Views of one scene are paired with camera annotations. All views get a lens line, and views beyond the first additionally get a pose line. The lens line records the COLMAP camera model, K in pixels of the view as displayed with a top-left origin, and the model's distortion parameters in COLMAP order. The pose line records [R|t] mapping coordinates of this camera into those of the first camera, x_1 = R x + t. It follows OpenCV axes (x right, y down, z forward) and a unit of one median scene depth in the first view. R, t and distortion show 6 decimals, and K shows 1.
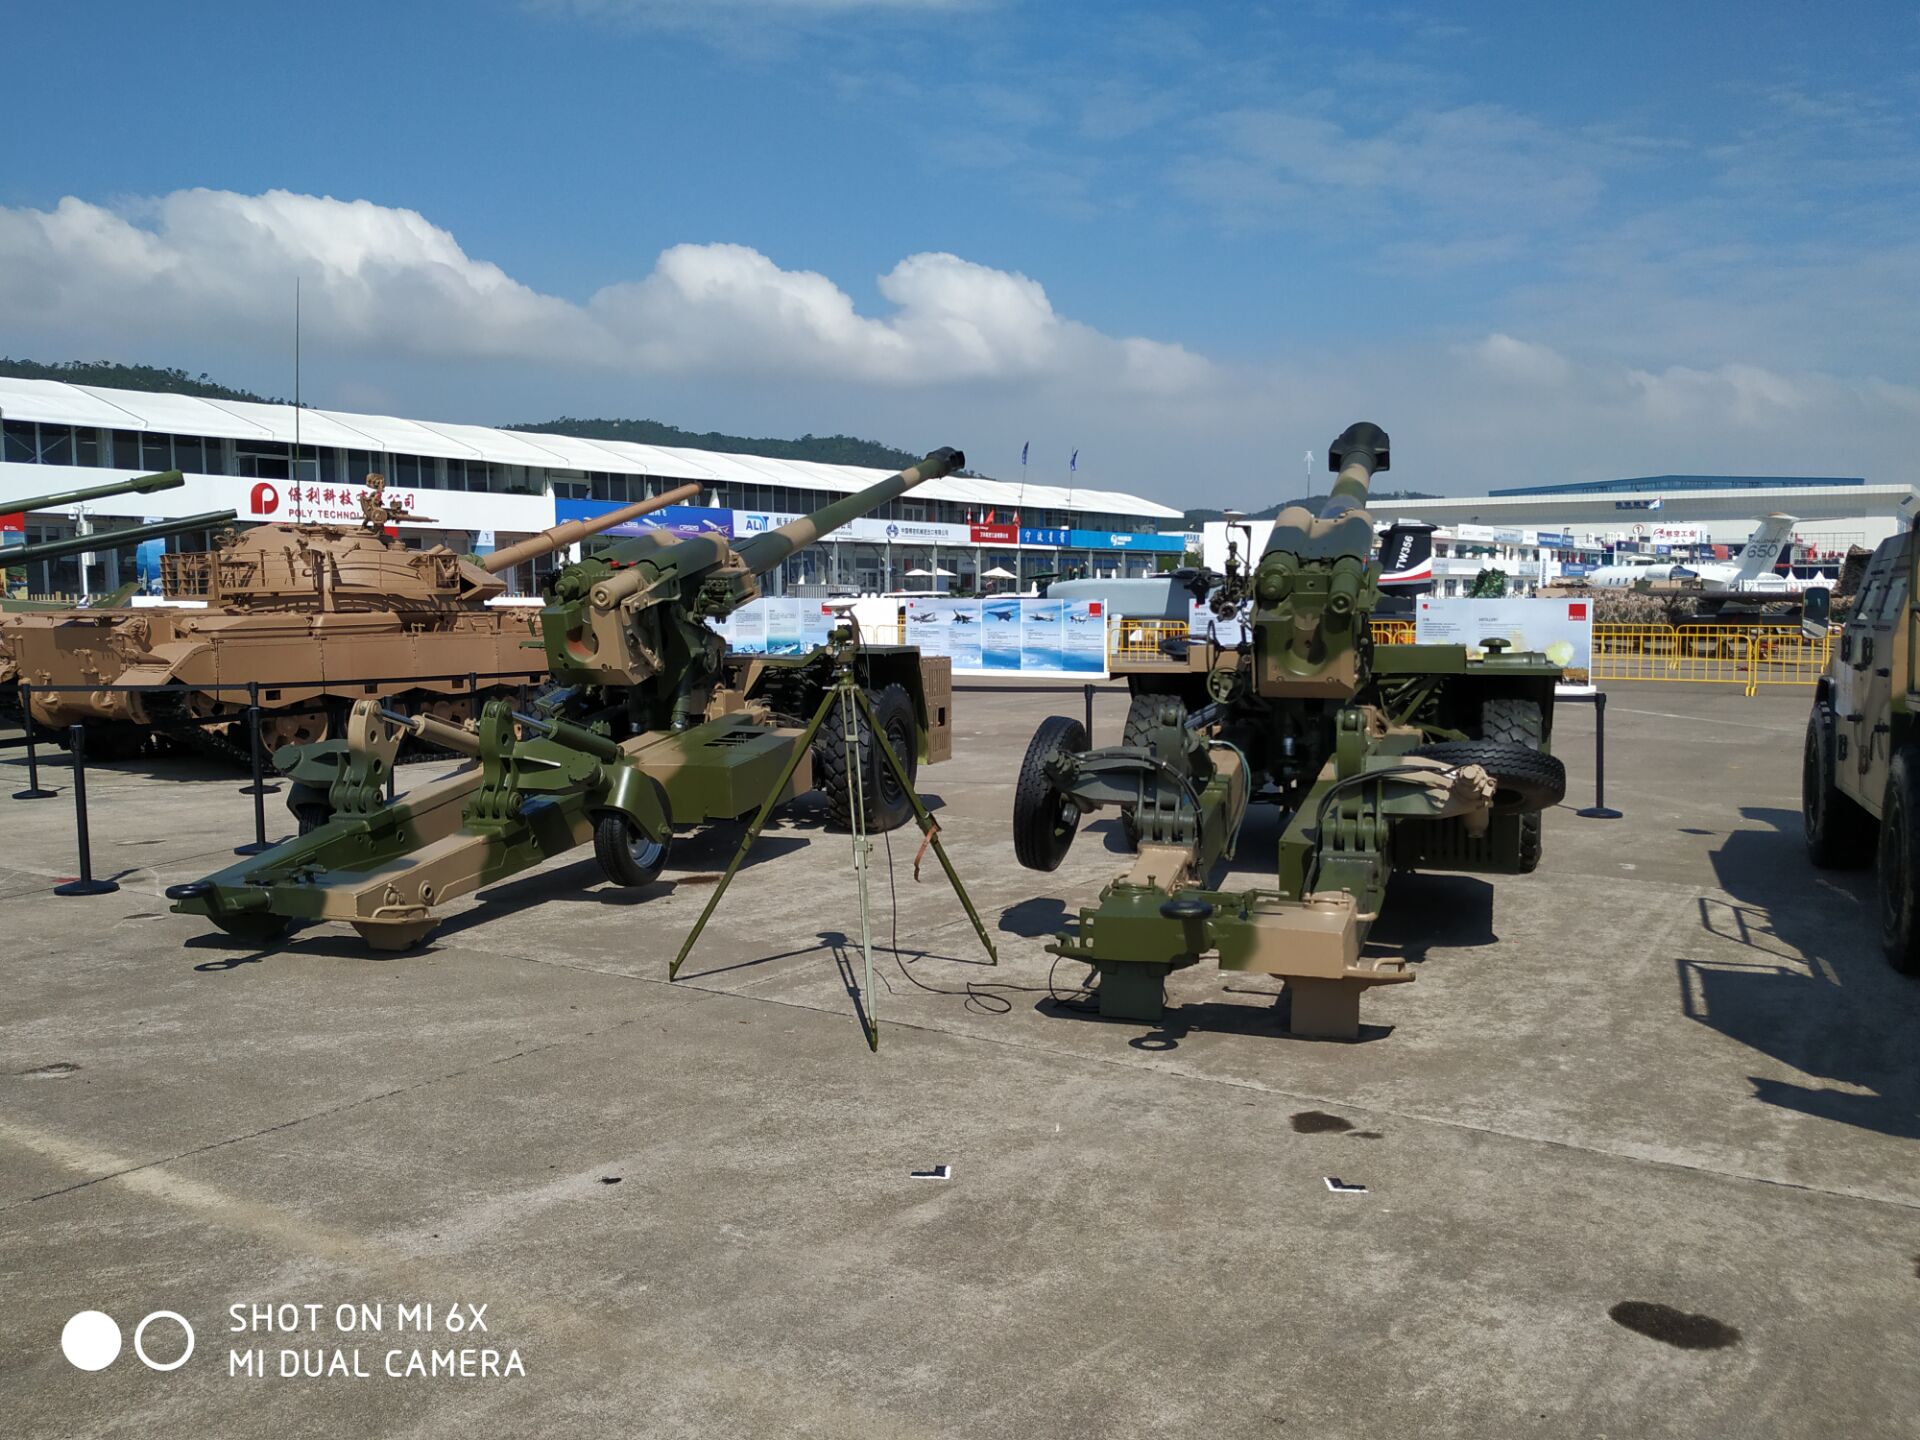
lens RADIAL K [[1600.1, 0, 966.9], [0, 1600.1, 752.8], [0, 0, 1]] dist [0.089301, -0.165258]
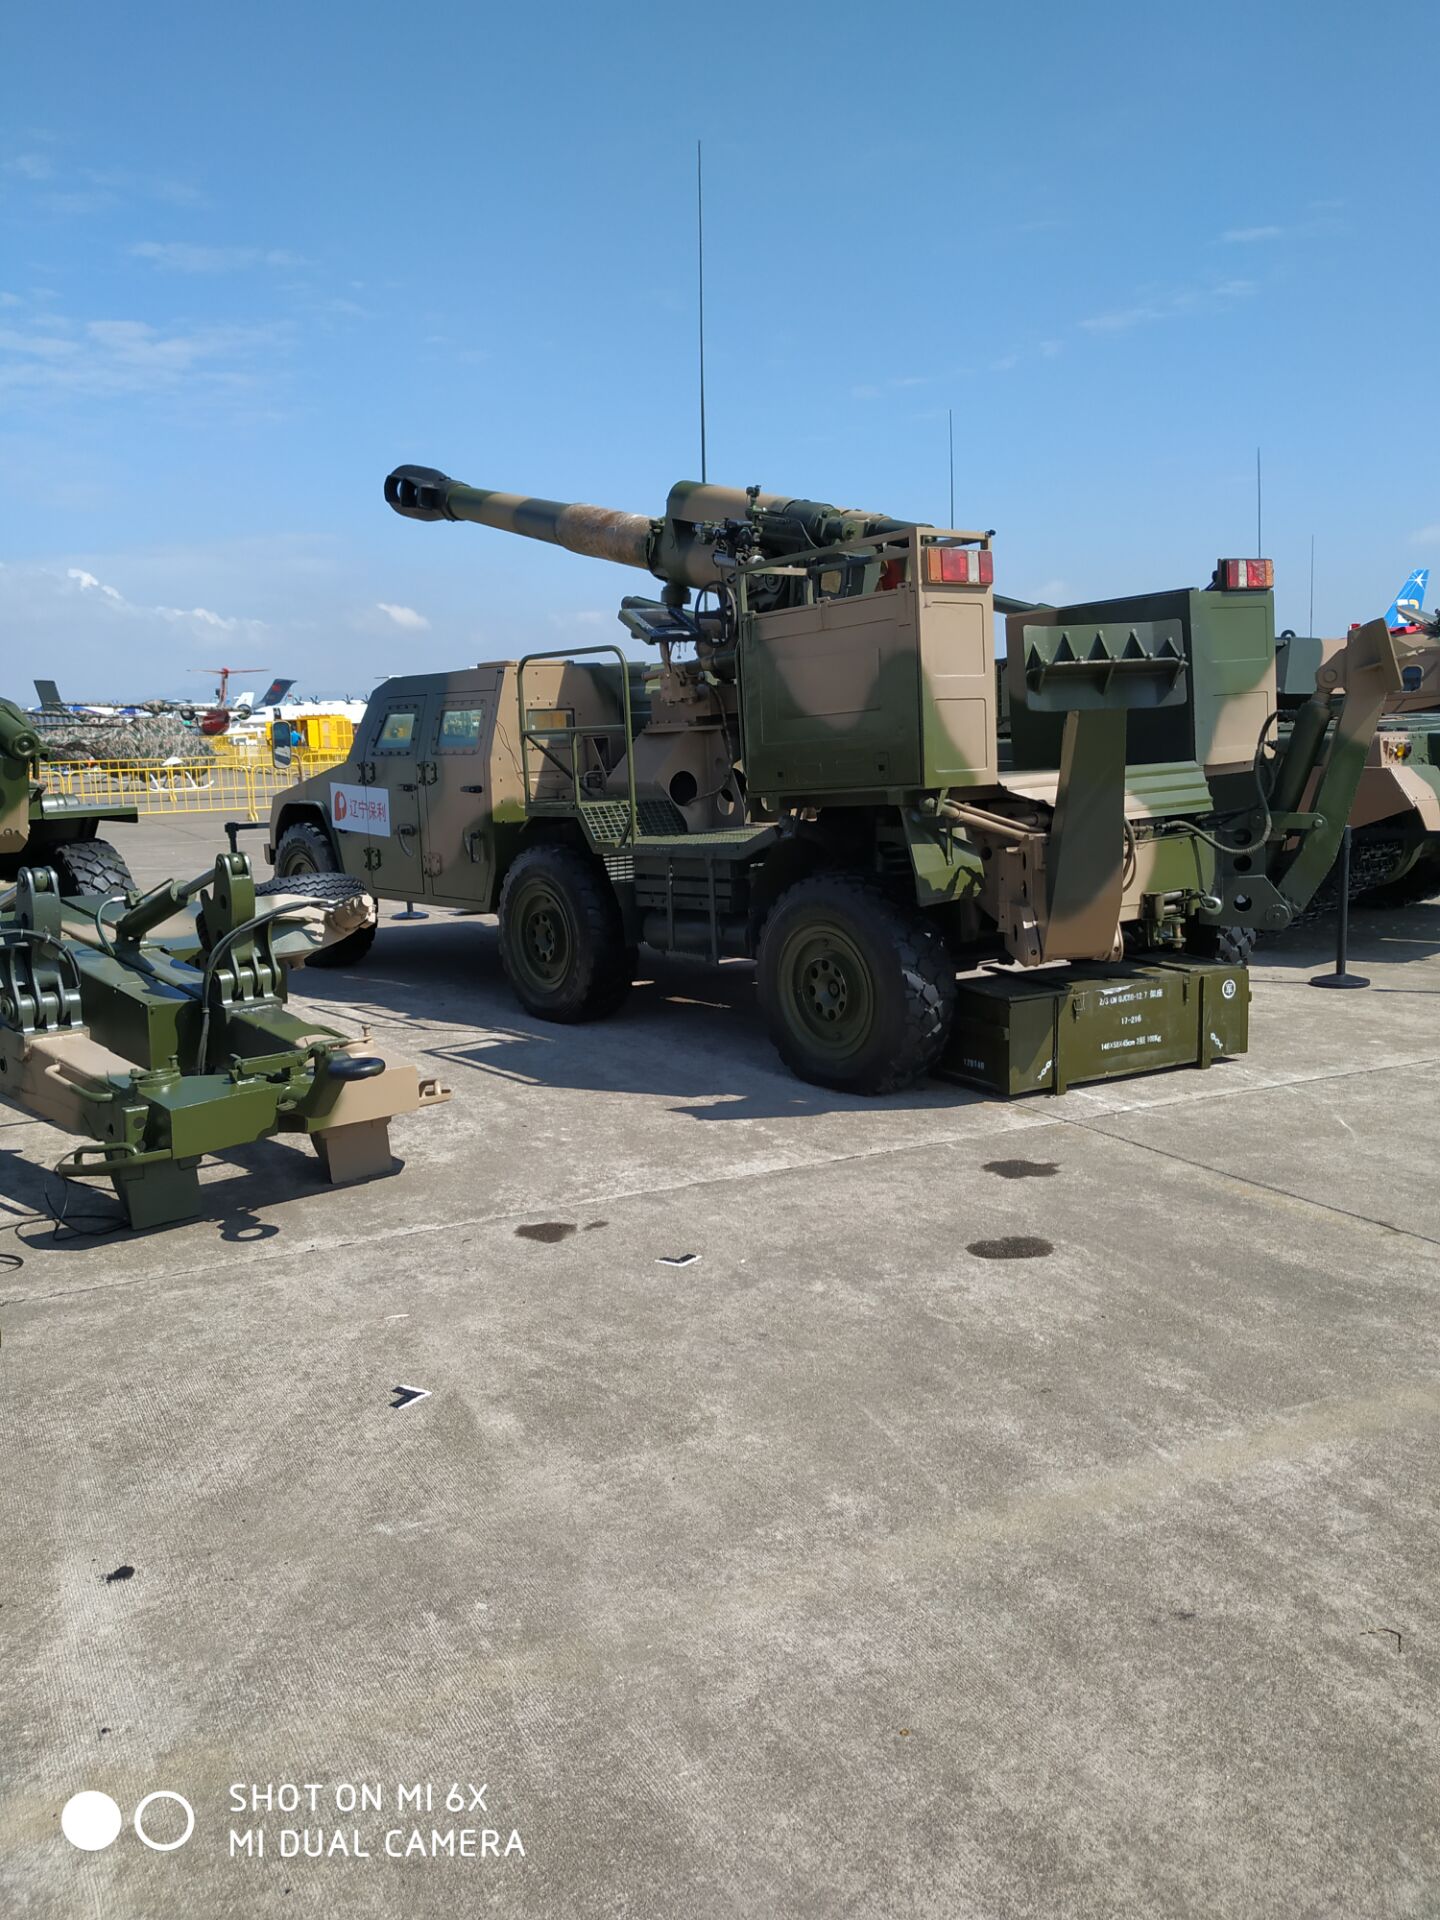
lens RADIAL K [[1600.1, 0, 683.8], [0, 1600.1, 962.9], [0, 0, 1]] dist [0.089301, -0.165258]
pose [[0.515608, -0.146890, 0.844140, -0.753722], [0.114163, 0.988189, 0.102224, -0.050085], [-0.849185, 0.043662, 0.526287, 0.469686]]
